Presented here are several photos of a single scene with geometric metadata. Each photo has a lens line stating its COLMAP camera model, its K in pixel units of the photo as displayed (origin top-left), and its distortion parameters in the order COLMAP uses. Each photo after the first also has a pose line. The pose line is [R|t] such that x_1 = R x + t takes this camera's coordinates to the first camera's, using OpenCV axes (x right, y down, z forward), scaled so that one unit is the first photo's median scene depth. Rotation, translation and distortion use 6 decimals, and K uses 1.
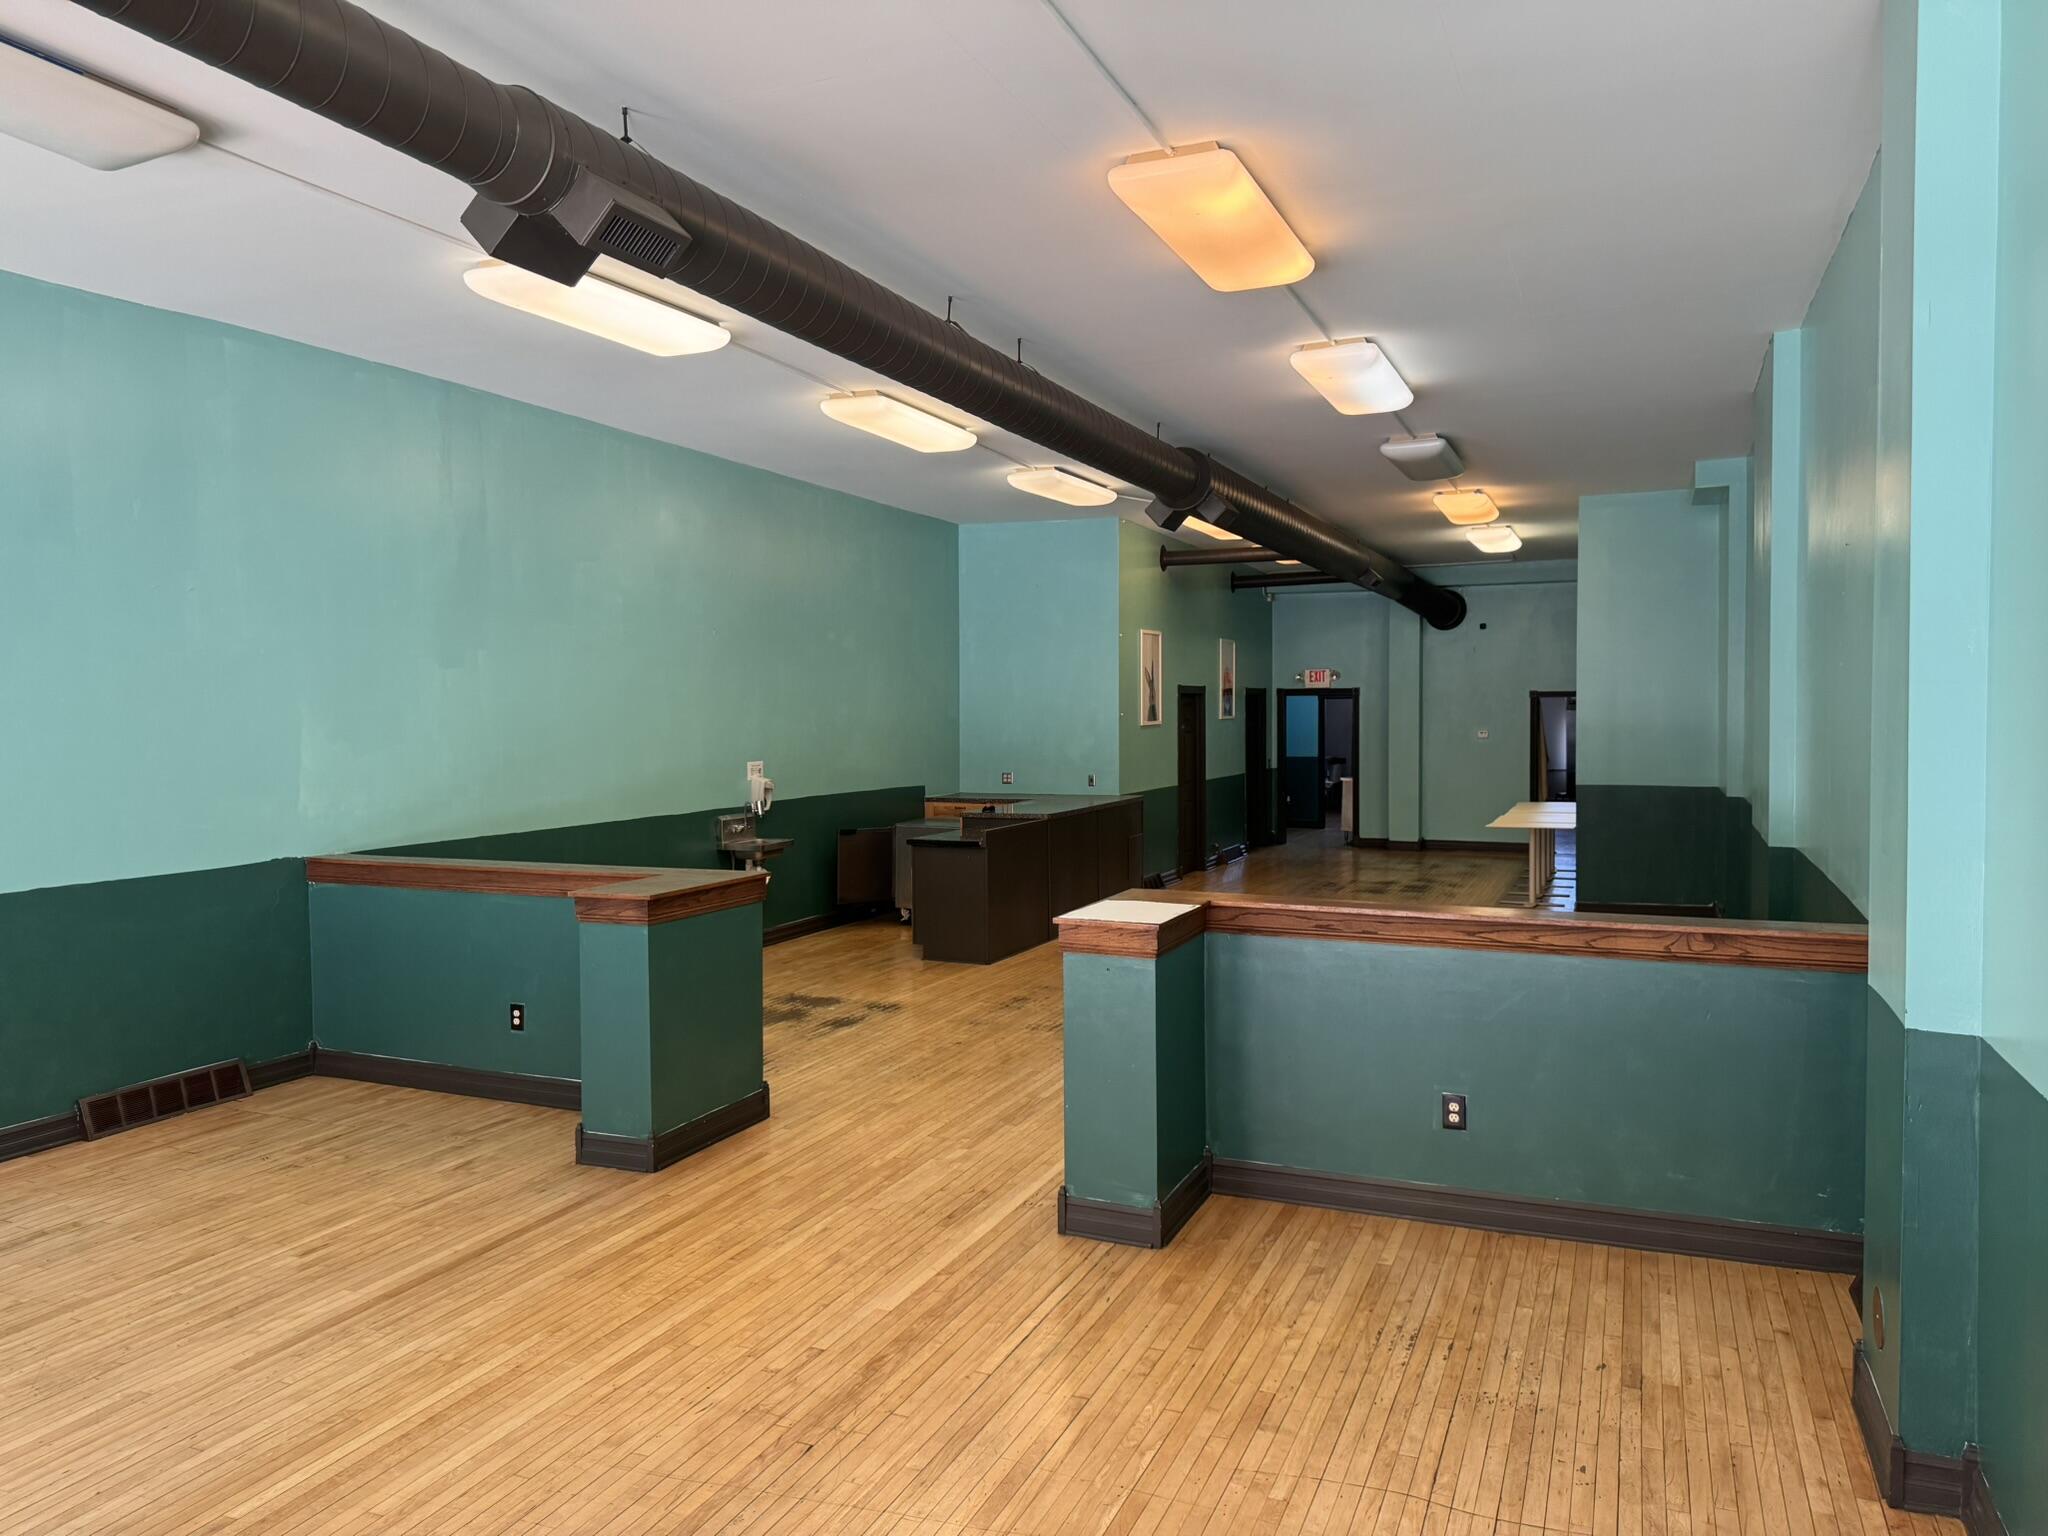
lens RADIAL K [[1446.1, 0, 1016.6], [0, 1446.1, 756.8], [0, 0, 1]] dist [0.052837, -0.062008]
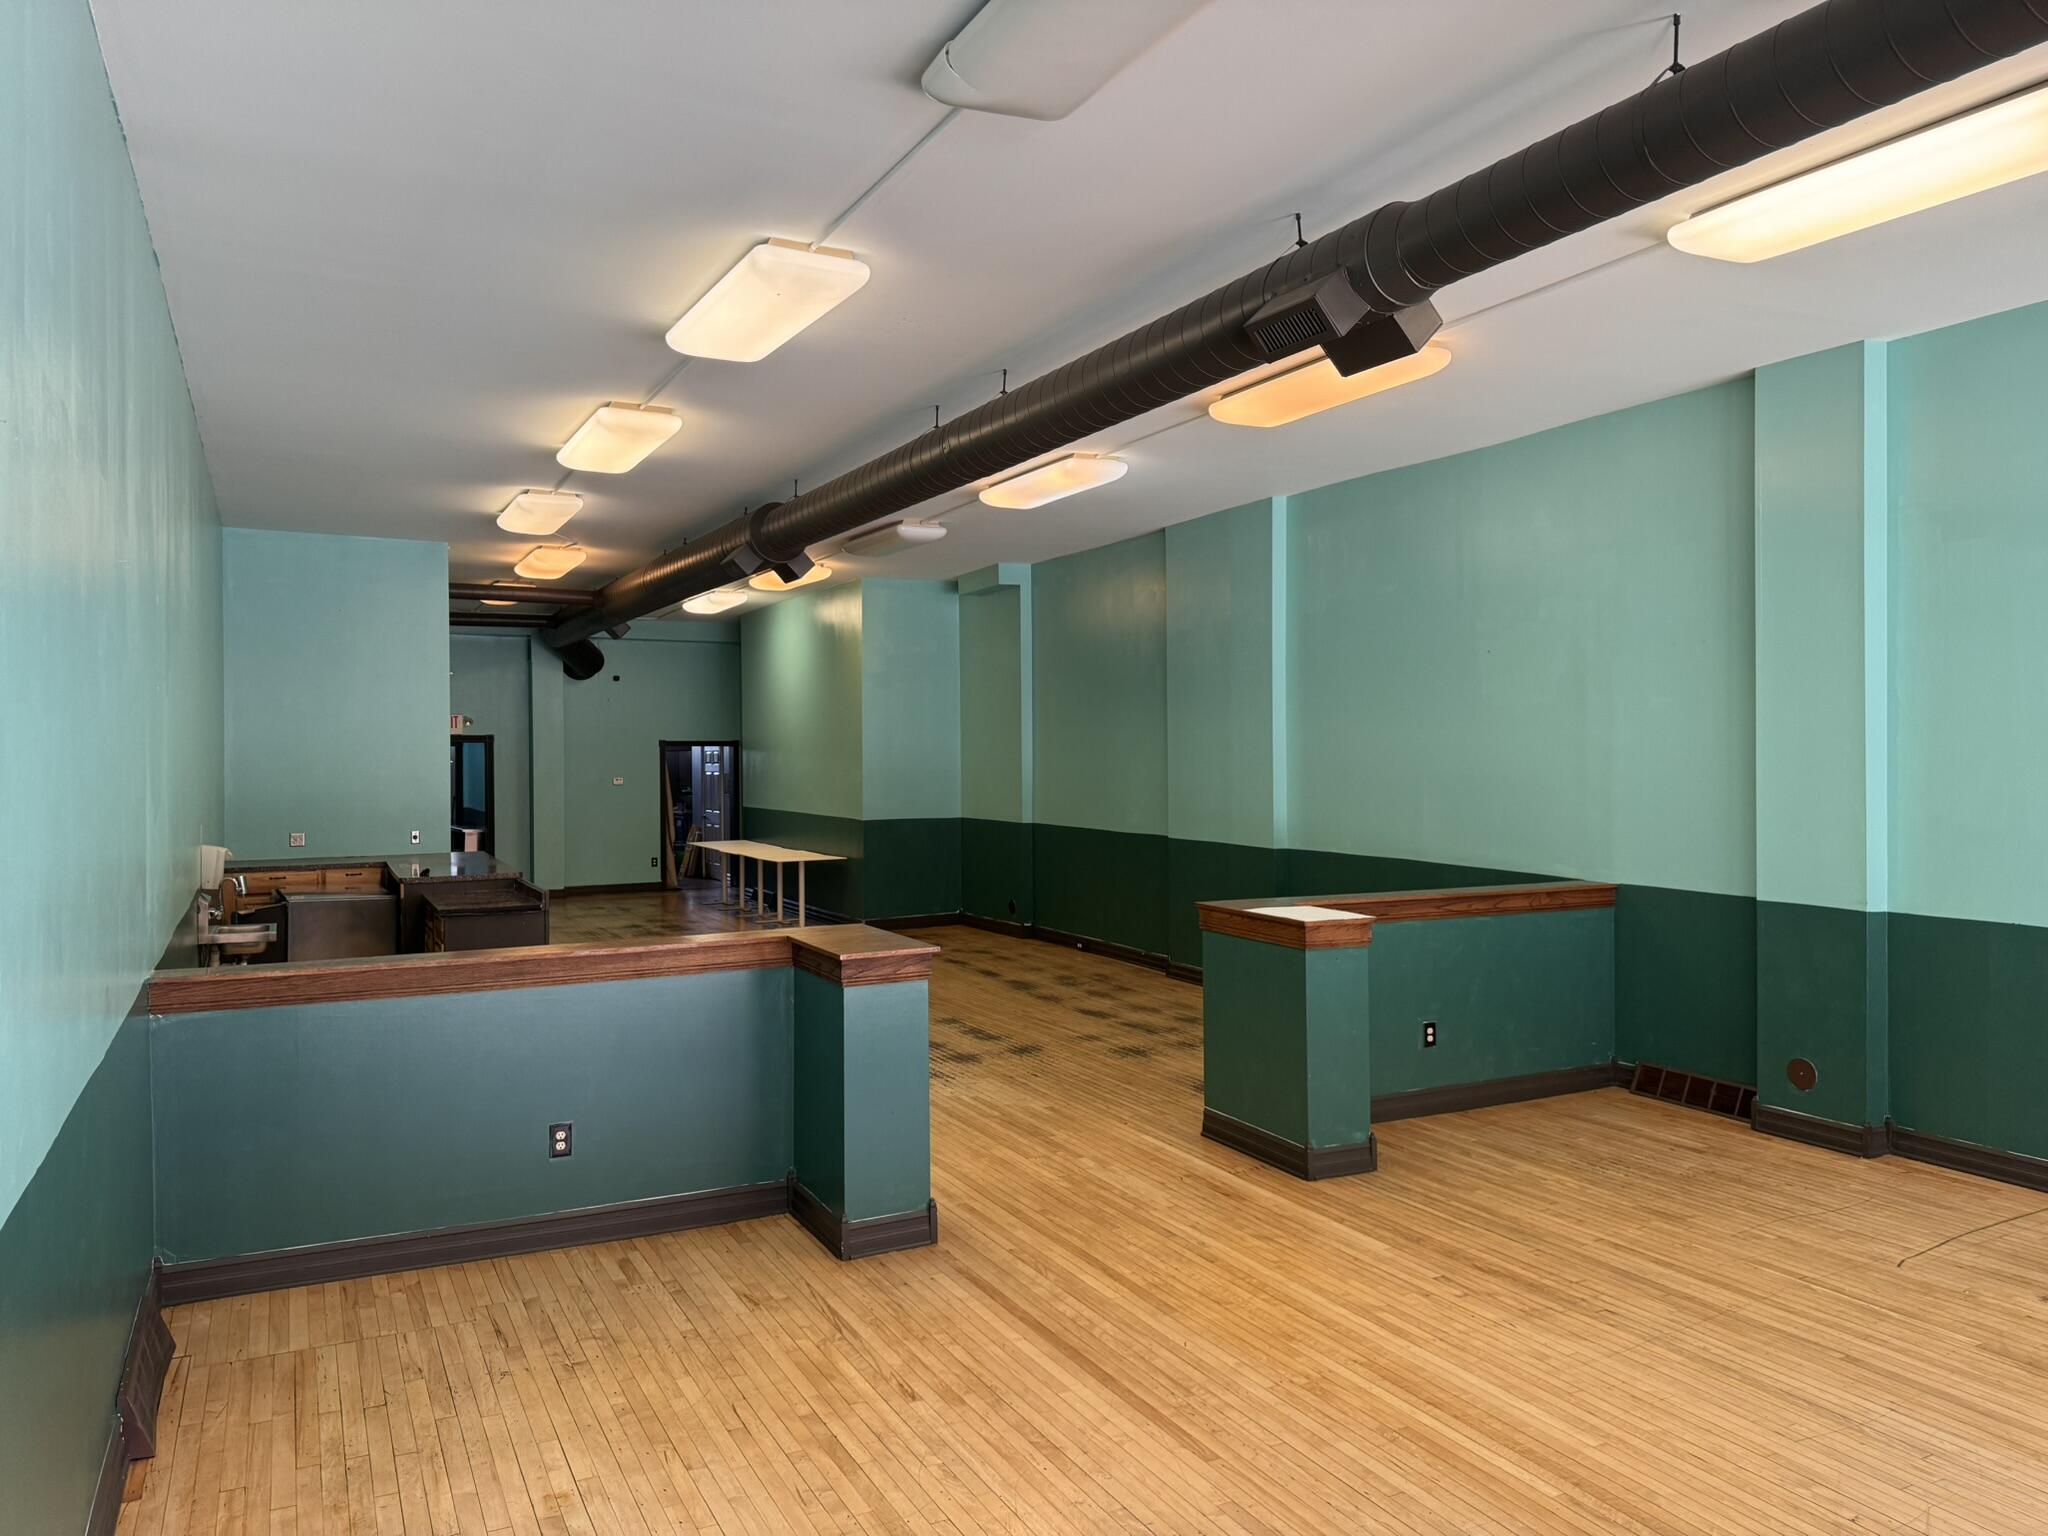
lens RADIAL K [[1446.1, 0, 1018.9], [0, 1446.1, 748.3], [0, 0, 1]] dist [0.052837, -0.062008]
pose [[0.640823, 0.003175, 0.767682, -1.061407], [0.027519, 0.999254, -0.027104, -0.009435], [-0.767195, 0.038495, 0.640257, 0.386333]]
